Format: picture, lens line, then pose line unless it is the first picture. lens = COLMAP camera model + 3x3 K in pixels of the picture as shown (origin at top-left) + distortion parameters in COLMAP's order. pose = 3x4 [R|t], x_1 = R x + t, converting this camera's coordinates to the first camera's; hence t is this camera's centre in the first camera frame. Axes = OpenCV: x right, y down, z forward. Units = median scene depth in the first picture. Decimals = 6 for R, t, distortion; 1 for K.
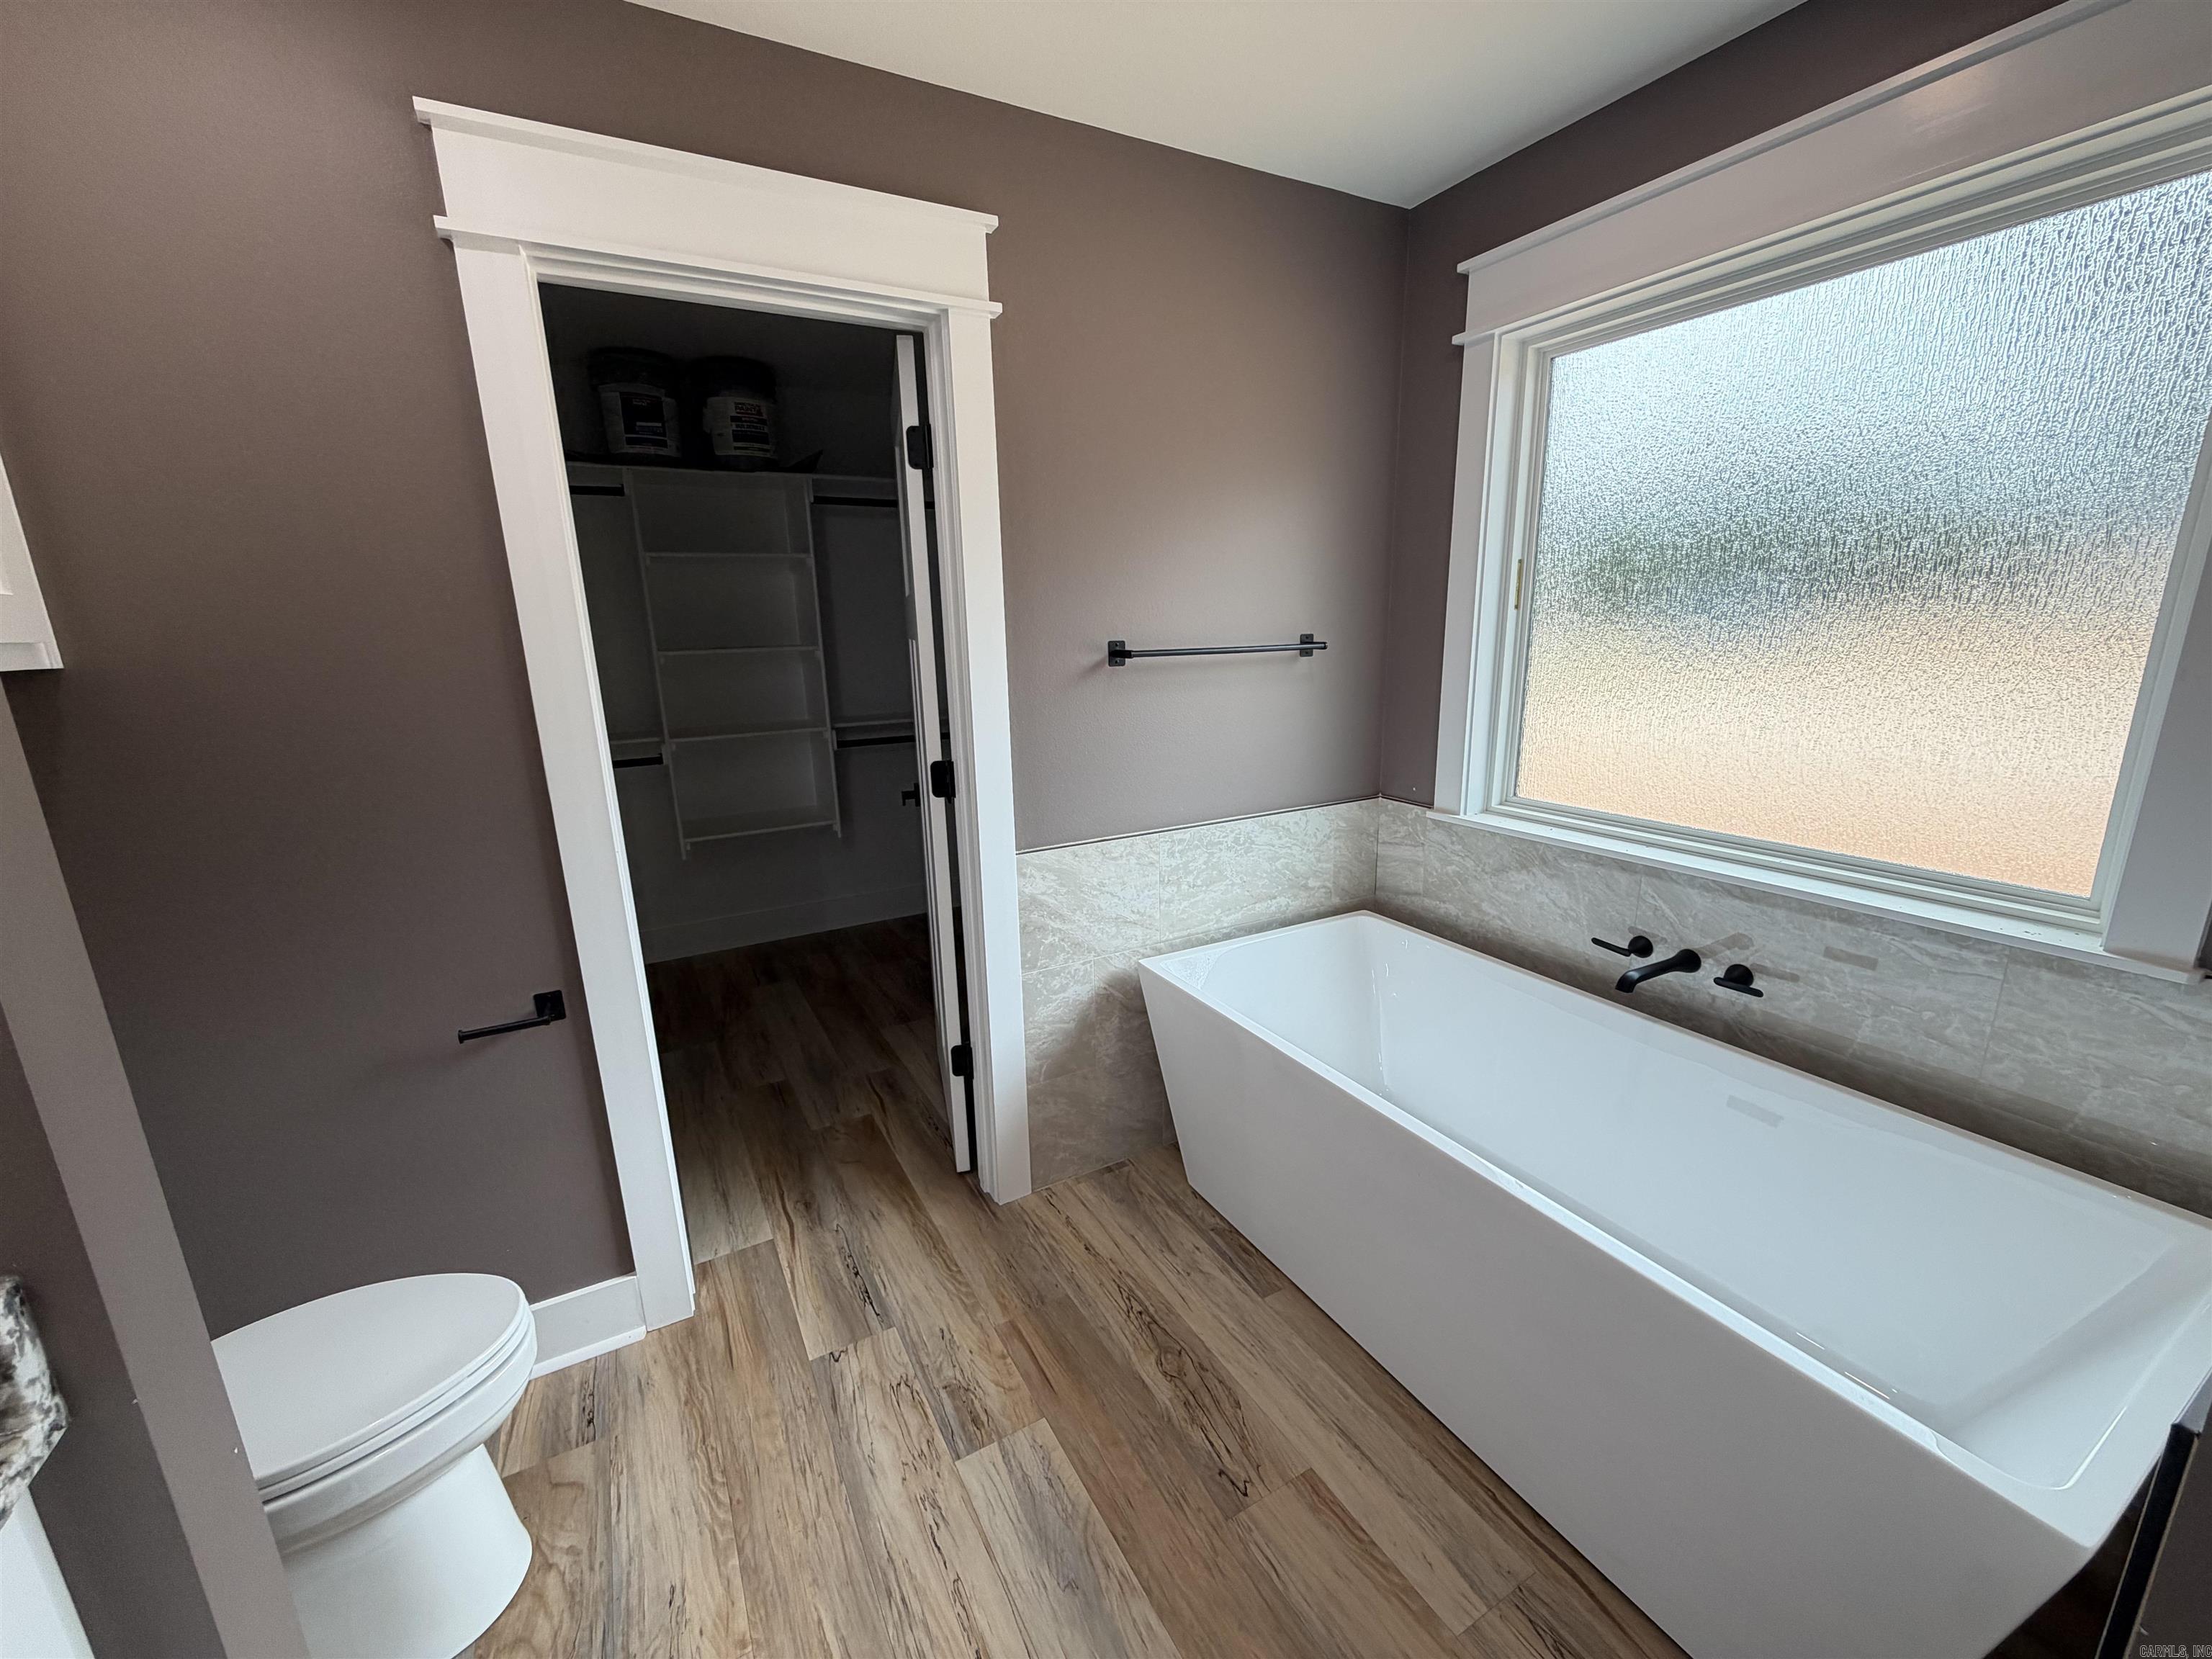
lens RADIAL K [[884.9, 0, 1107.4], [0, 884.9, 833.0], [0, 0, 1]] dist [-0.000238, -0.000051]
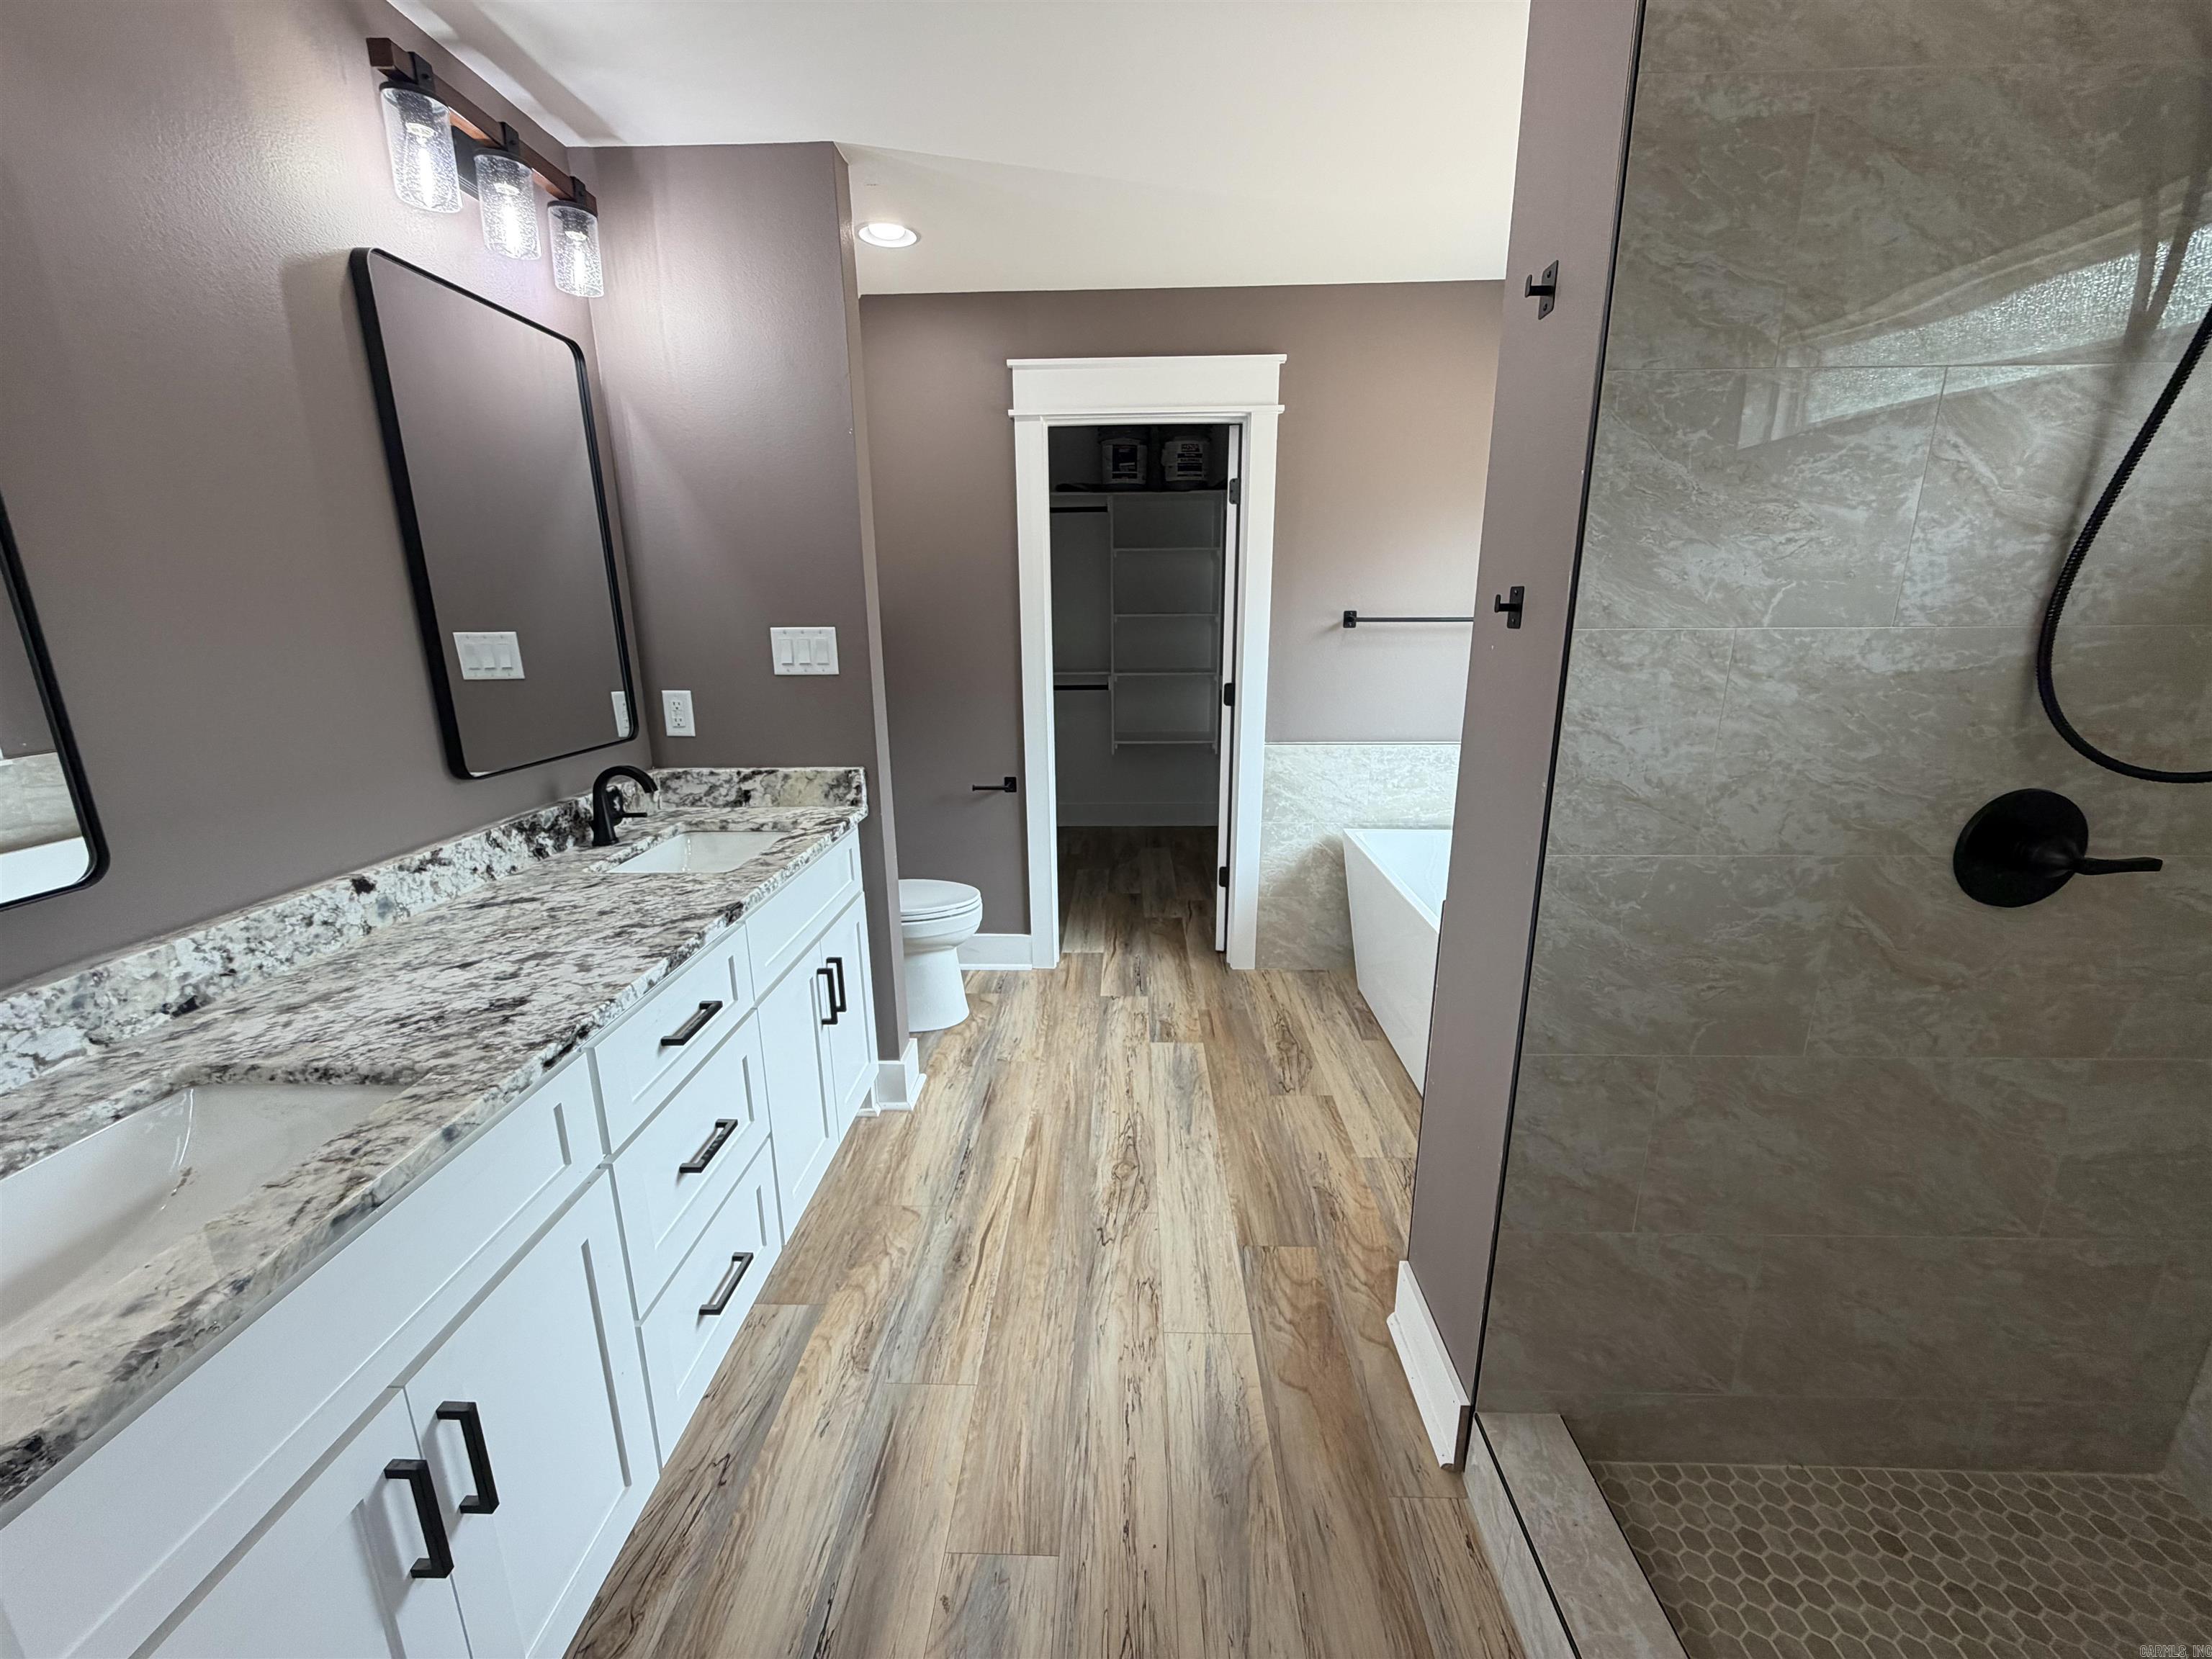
lens RADIAL K [[884.9, 0, 1101.5], [0, 884.9, 832.0], [0, 0, 1]] dist [-0.000238, -0.000051]
pose [[0.856784, 0.145277, -0.494789, 0.437115], [-0.133479, 0.989274, 0.059331, 0.120496], [0.498101, 0.015211, 0.866986, -0.502422]]
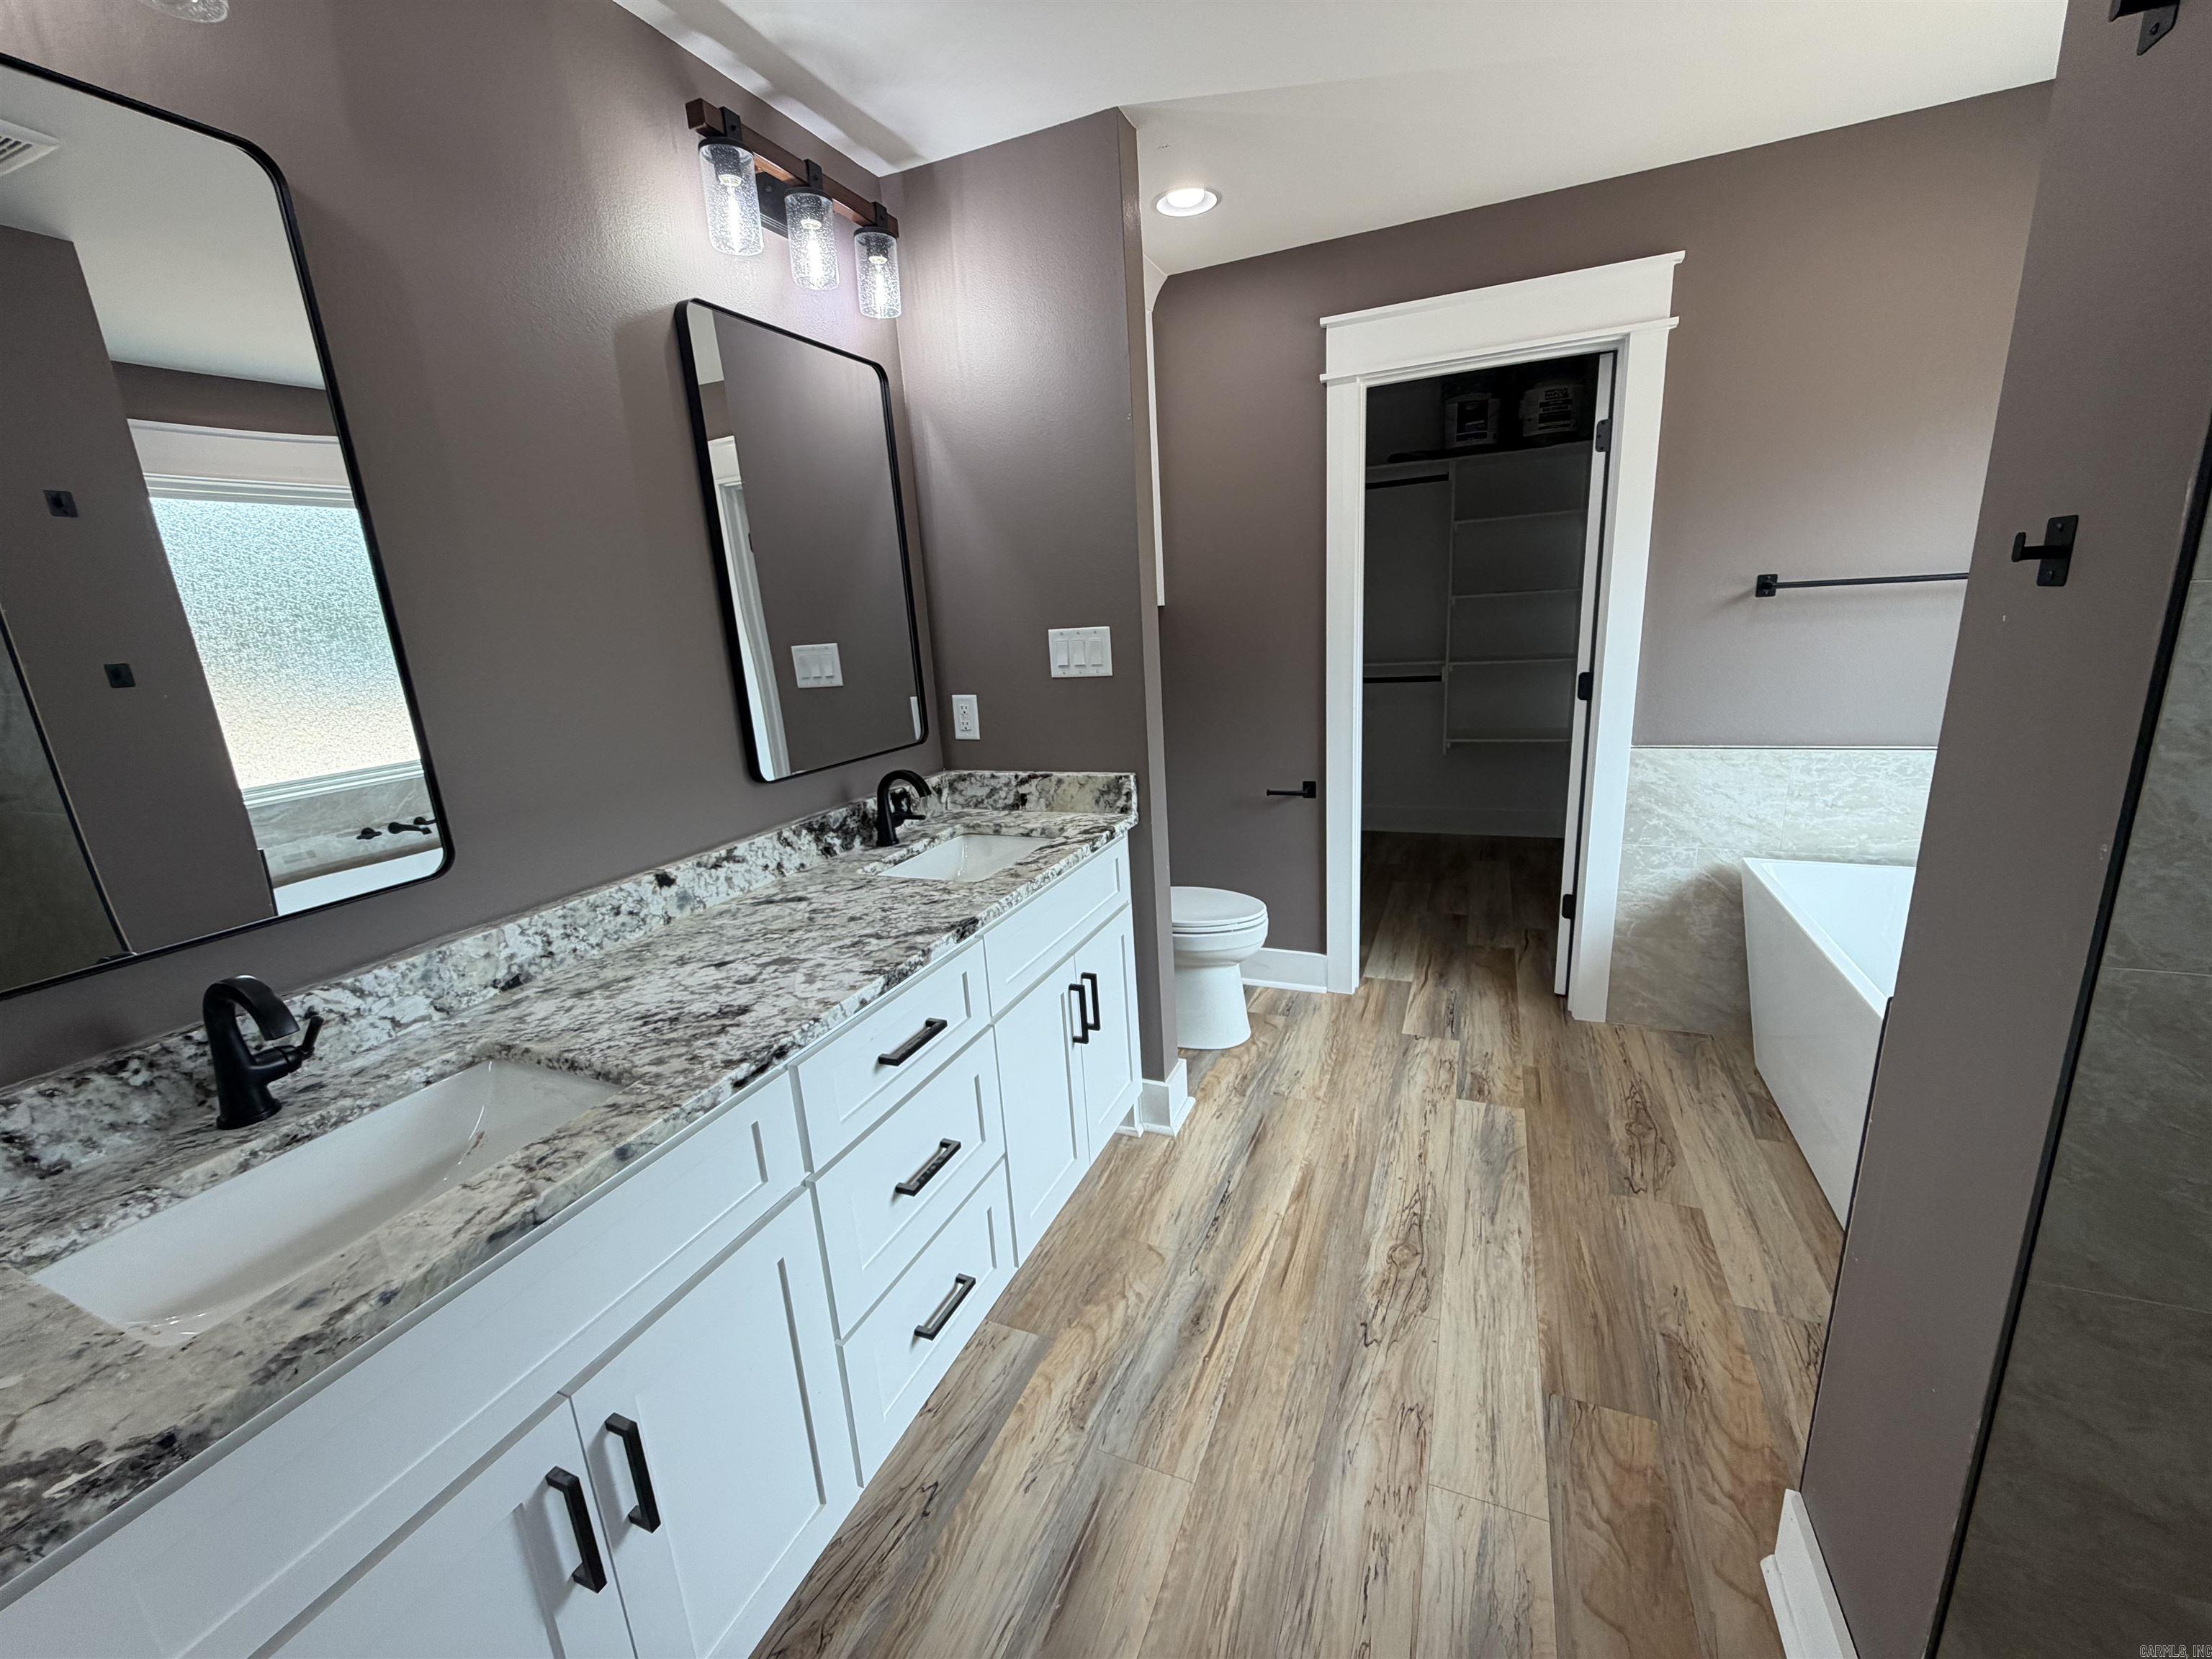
lens RADIAL K [[884.9, 0, 1099.0], [0, 884.9, 832.8], [0, 0, 1]] dist [-0.000238, -0.000051]
pose [[0.608757, 0.182965, -0.771970, 0.421389], [-0.140975, 0.982505, 0.121694, 0.094356], [0.780731, 0.034747, 0.623901, -0.380888]]
